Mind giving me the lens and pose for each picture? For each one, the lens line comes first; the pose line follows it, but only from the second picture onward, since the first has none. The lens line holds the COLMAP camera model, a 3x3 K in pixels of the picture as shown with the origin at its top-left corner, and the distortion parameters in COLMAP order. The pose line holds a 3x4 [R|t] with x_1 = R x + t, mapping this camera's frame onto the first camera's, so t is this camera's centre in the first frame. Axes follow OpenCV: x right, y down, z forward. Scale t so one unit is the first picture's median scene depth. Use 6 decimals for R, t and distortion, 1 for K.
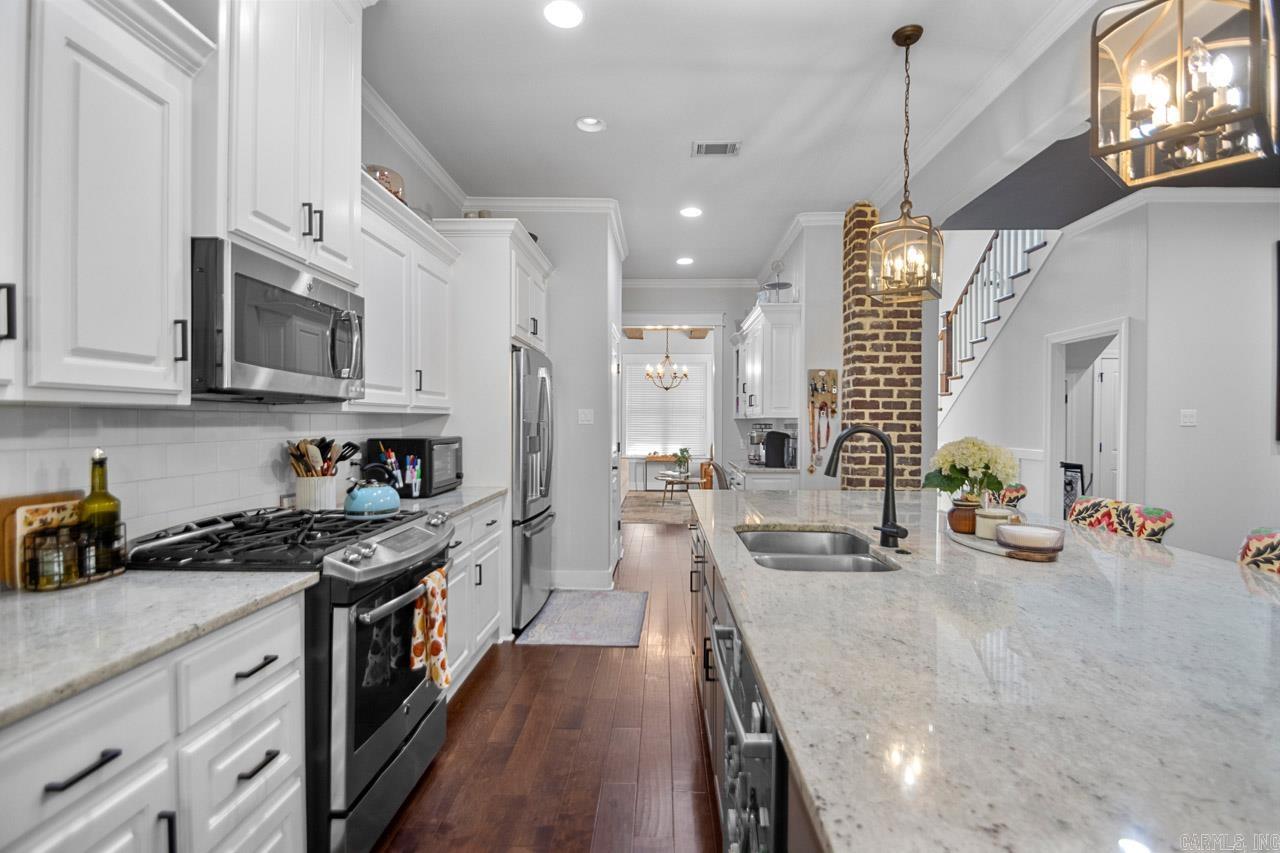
lens RADIAL K [[606.2, 0, 611.9], [0, 606.2, 425.0], [0, 0, 1]] dist [0.022148, -0.018588]
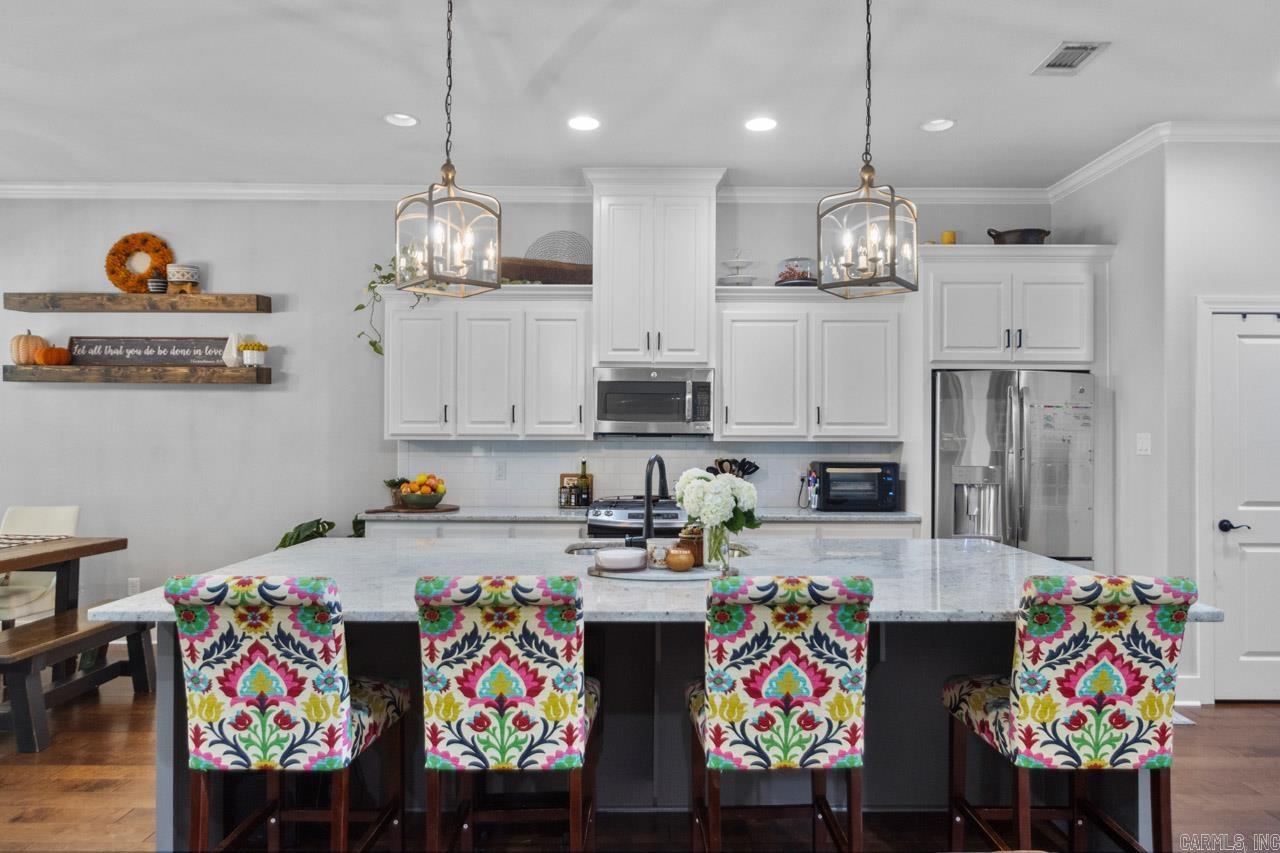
lens RADIAL K [[792.5, 0, 643.3], [0, 792.5, 436.7], [0, 0, 1]] dist [0.000187, -0.000404]
pose [[0.032550, -0.006822, -0.999447, 0.860390], [-0.012035, 0.999902, -0.007217, -0.009172], [0.999398, 0.012263, 0.032465, 0.401728]]
